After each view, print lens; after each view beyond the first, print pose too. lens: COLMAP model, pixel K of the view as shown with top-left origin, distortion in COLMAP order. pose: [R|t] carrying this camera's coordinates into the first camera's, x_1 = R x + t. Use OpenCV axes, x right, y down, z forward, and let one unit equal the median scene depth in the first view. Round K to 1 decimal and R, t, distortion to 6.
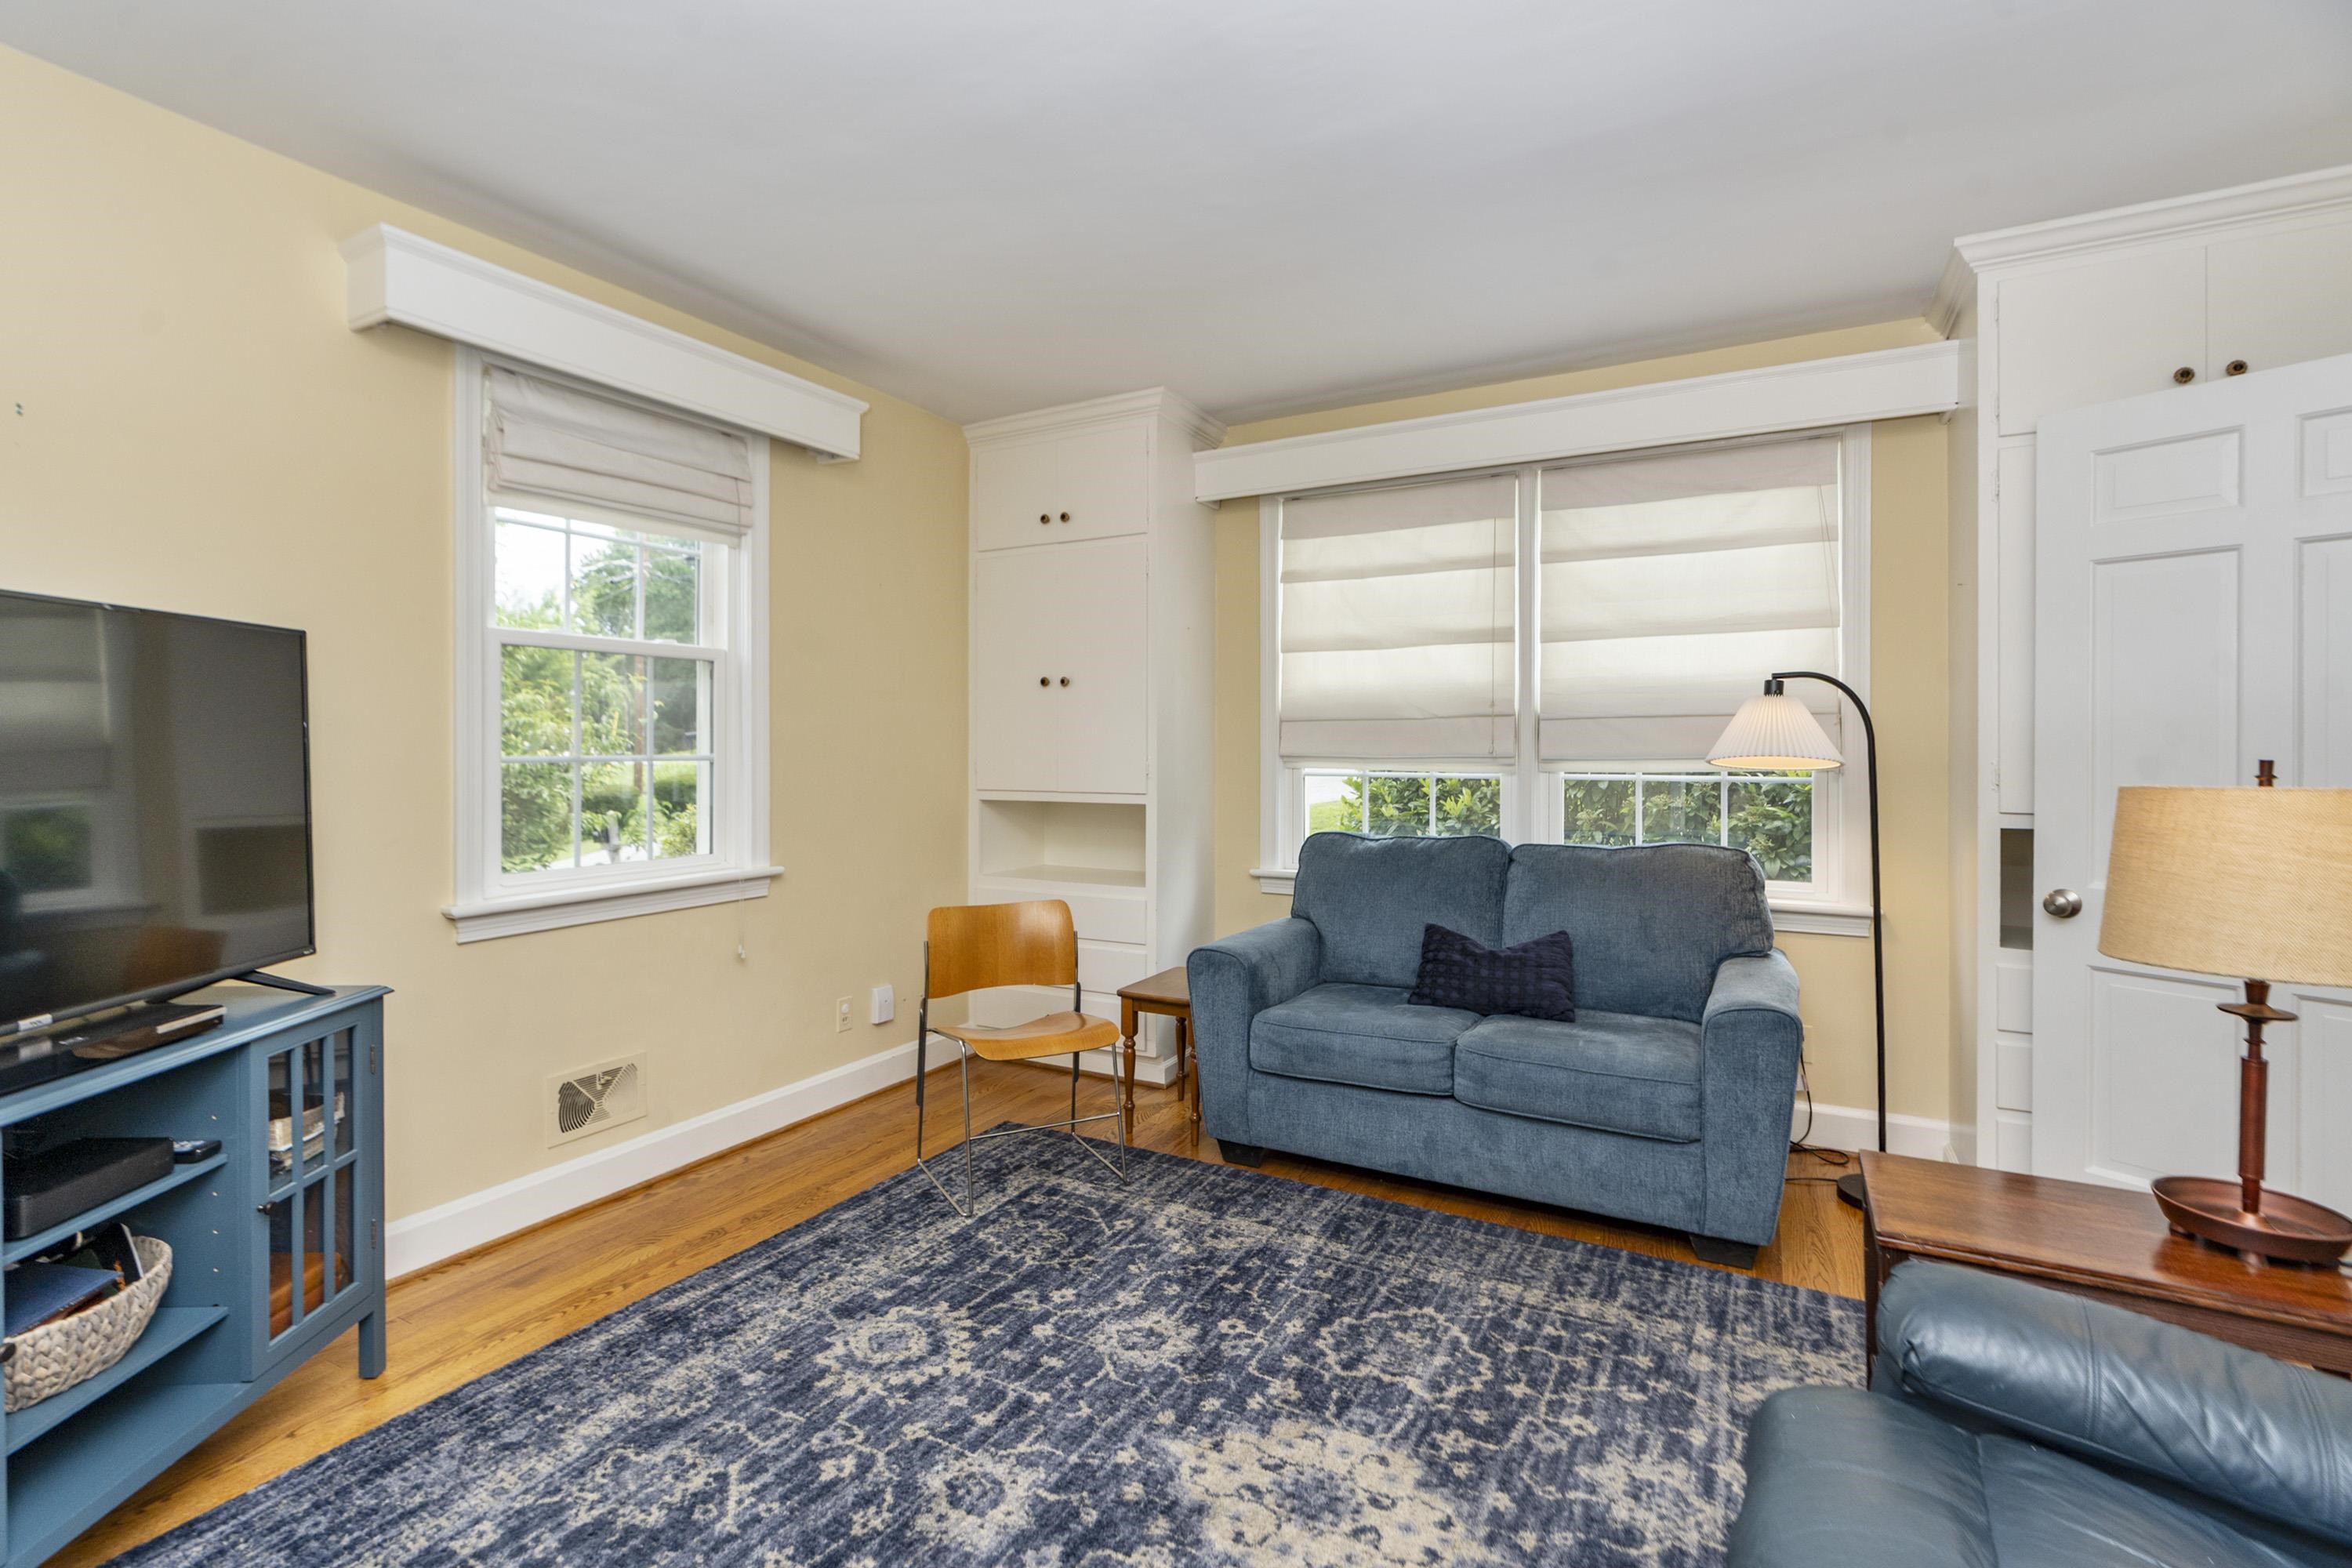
lens RADIAL K [[1108.8, 0, 1166.9], [0, 1108.8, 768.0], [0, 0, 1]] dist [0.005959, 0.002500]
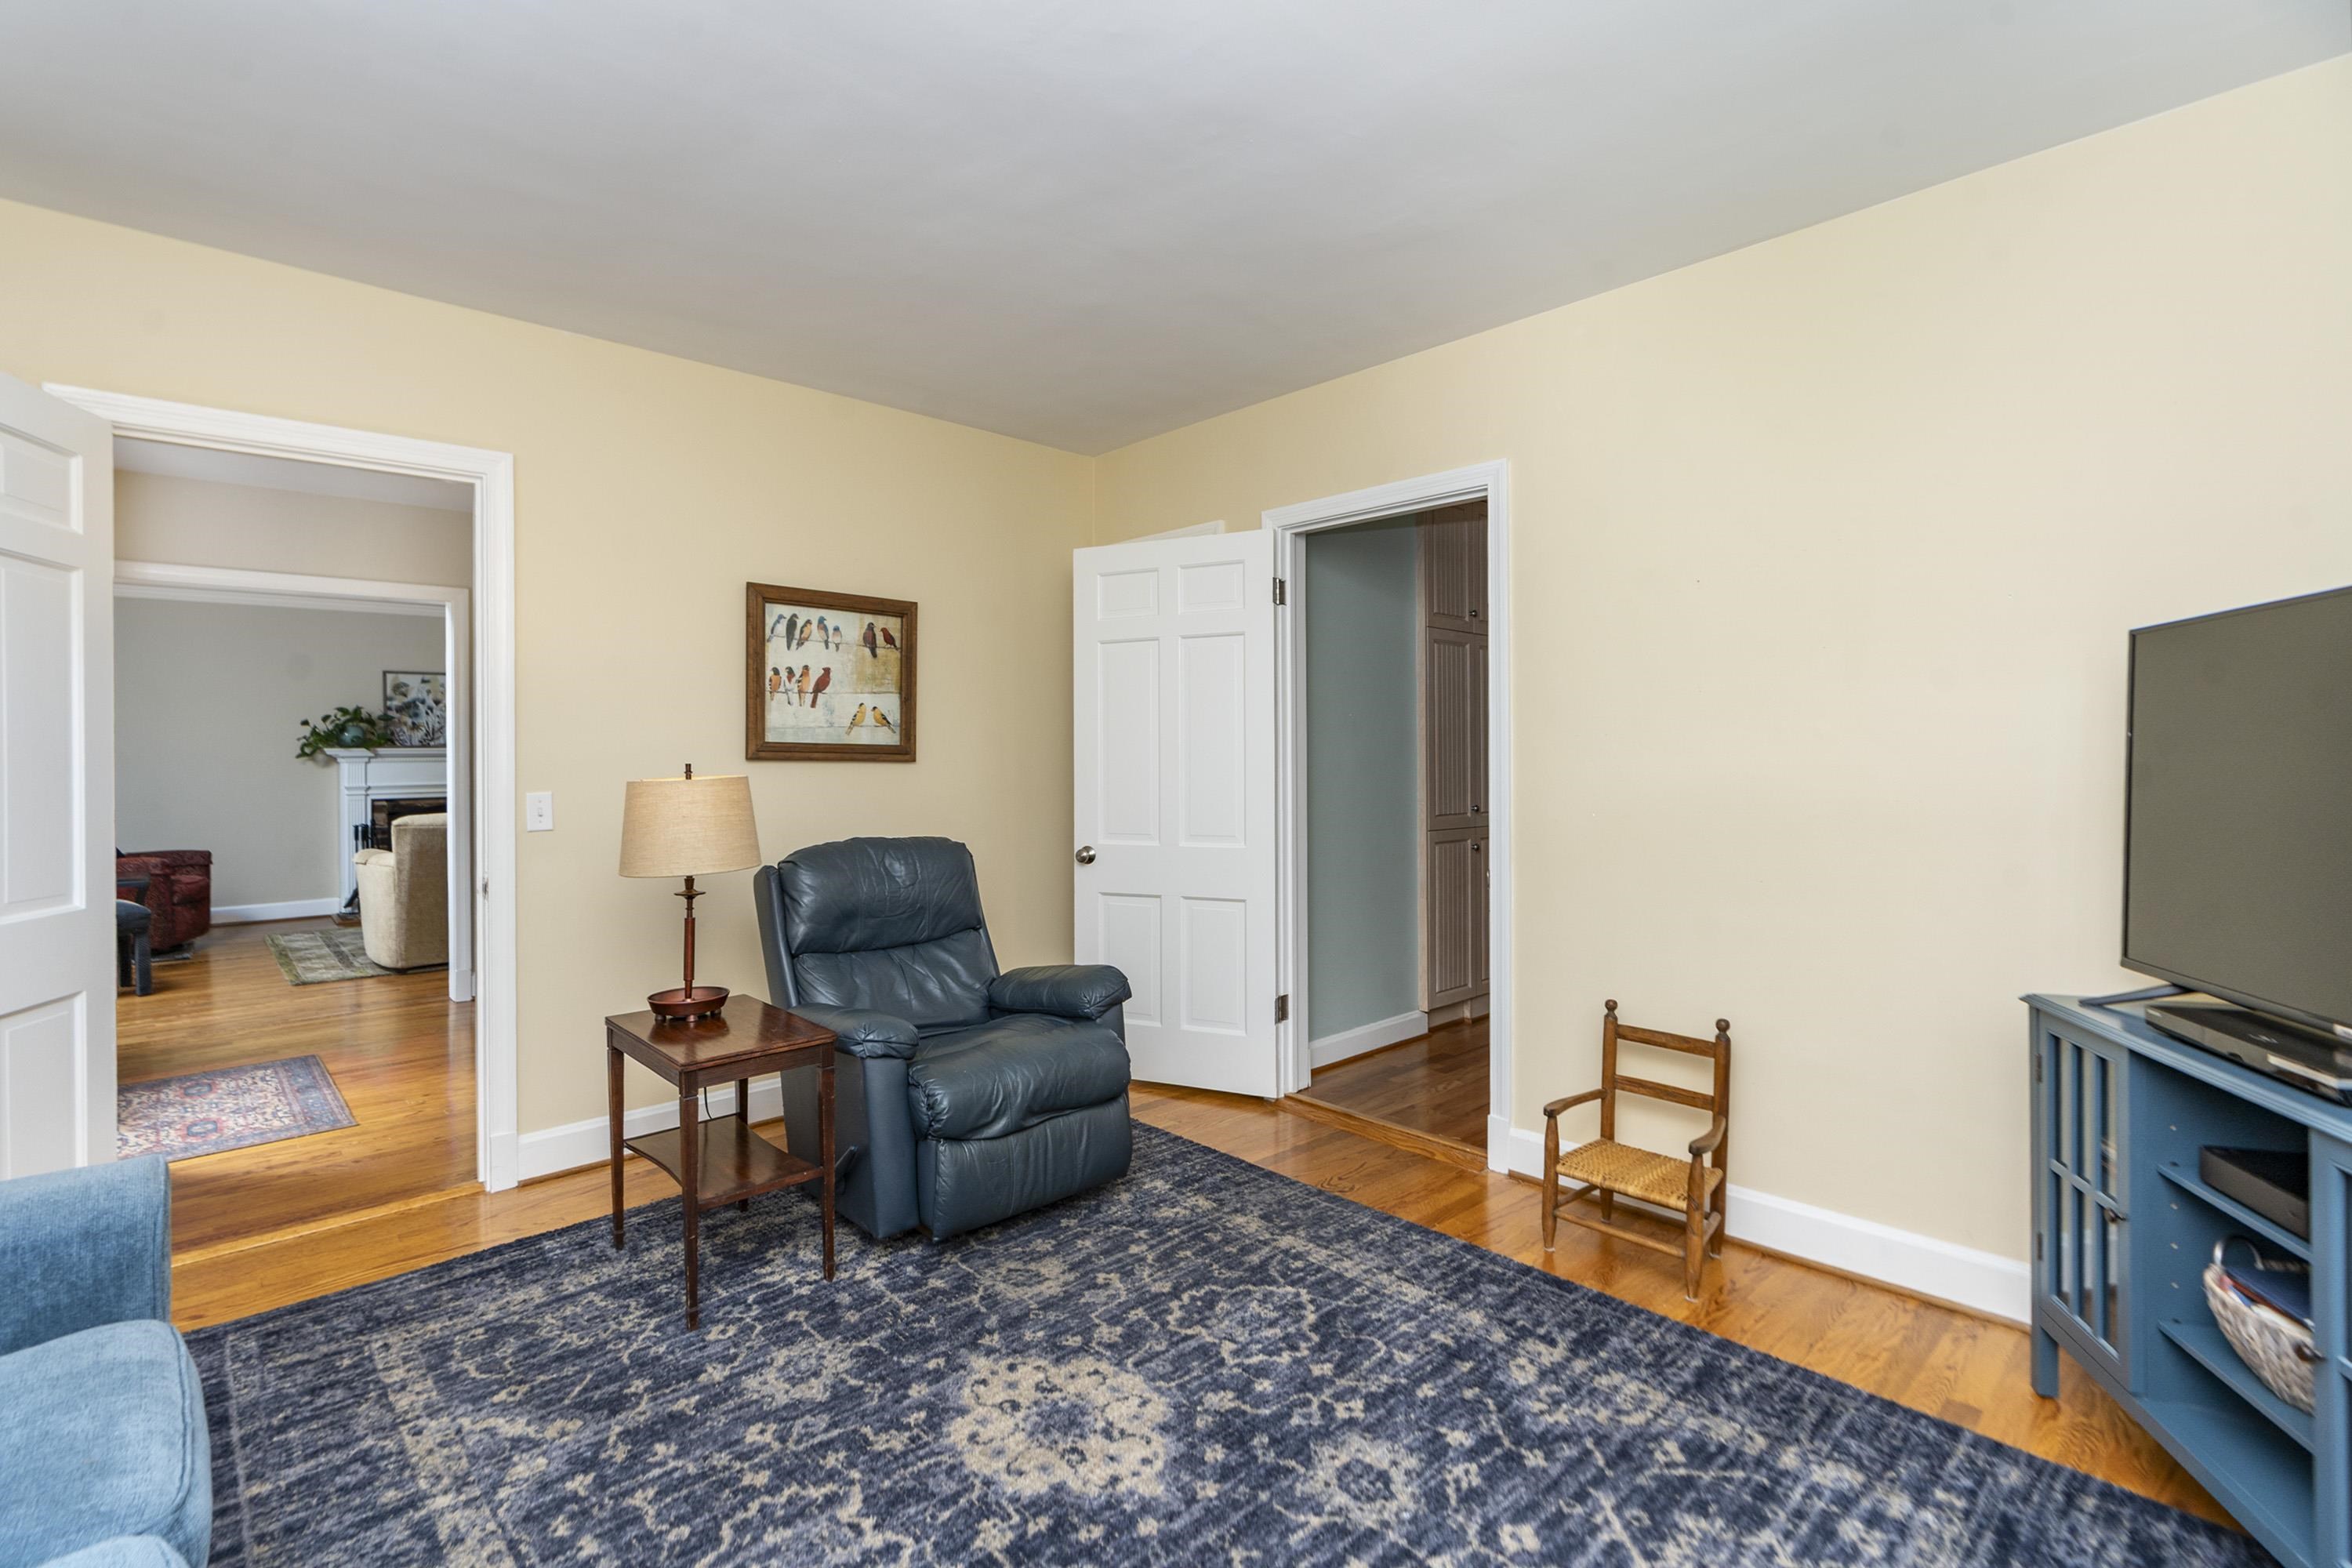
lens RADIAL K [[1108.8, 0, 1171.7], [0, 1108.8, 769.5], [0, 0, 1]] dist [0.005959, 0.002500]
pose [[-0.954949, 0.002653, 0.296759, -0.298977], [0.011116, 0.999578, 0.026834, -0.028960], [-0.296563, 0.028924, -0.954575, 1.953495]]
